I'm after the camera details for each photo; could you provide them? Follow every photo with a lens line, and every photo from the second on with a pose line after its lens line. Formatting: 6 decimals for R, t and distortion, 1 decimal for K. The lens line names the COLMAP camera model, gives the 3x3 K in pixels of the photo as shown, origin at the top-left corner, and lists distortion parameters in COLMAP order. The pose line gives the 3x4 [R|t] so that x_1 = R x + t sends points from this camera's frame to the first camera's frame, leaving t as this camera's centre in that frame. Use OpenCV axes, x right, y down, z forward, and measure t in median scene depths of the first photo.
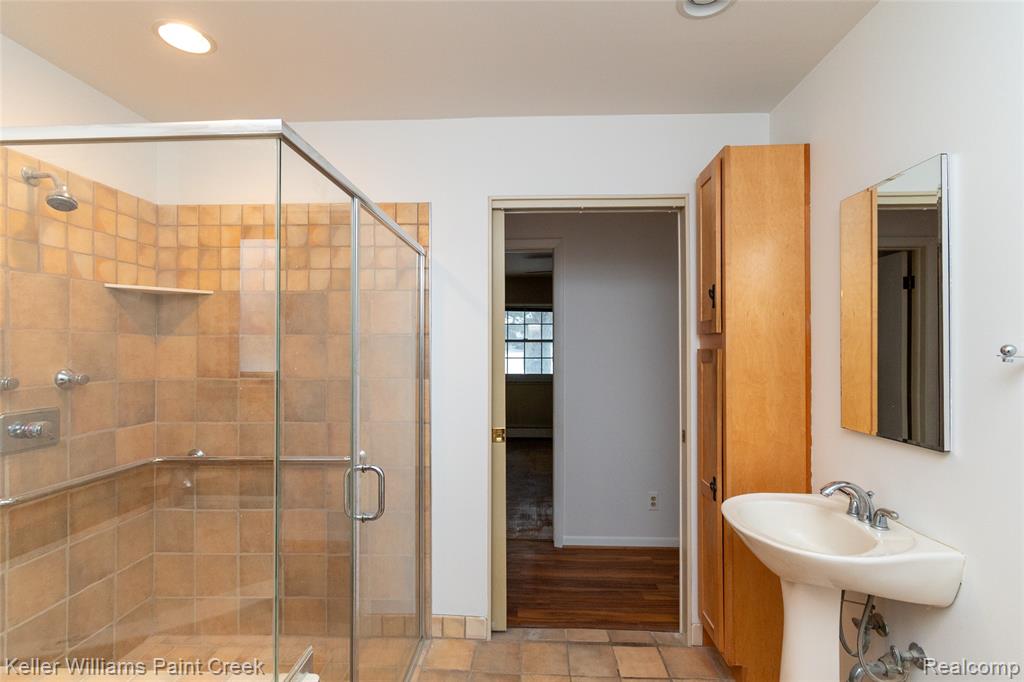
lens RADIAL K [[452.6, 0, 512.0], [0, 452.6, 341.0], [0, 0, 1]] dist [0.000528, 0.000057]
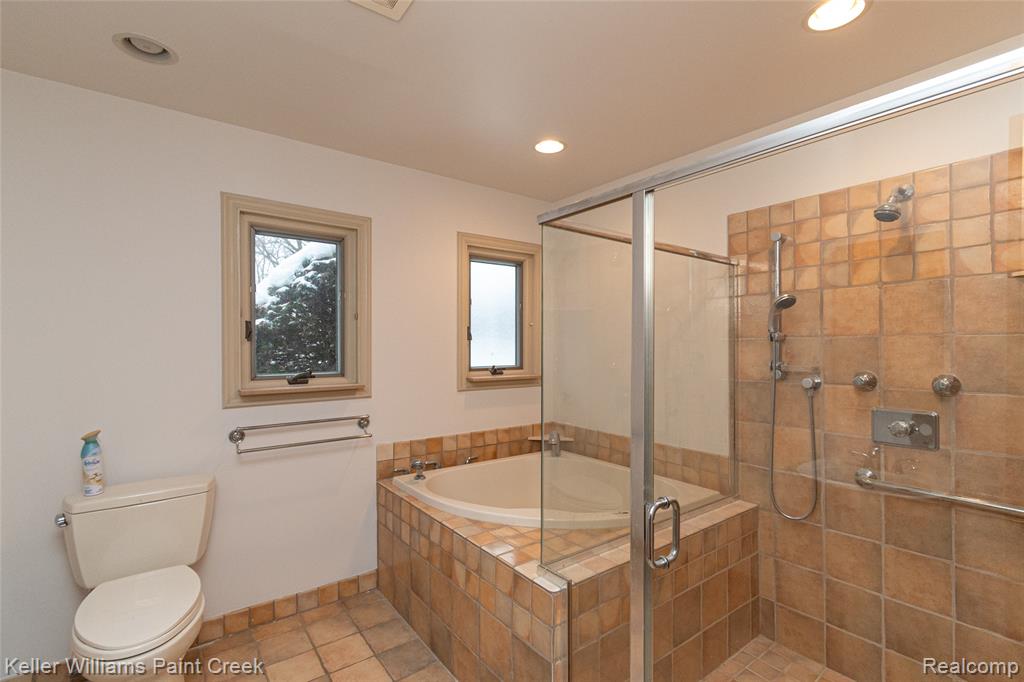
lens RADIAL K [[466.6, 0, 512.0], [0, 466.6, 341.0], [0, 0, 1]] dist [0.002216, 0.000208]
pose [[-0.771648, -0.004318, -0.636035, 0.349947], [0.005269, 0.999899, -0.013181, -0.001102], [0.636028, -0.013522, -0.771547, 1.193662]]
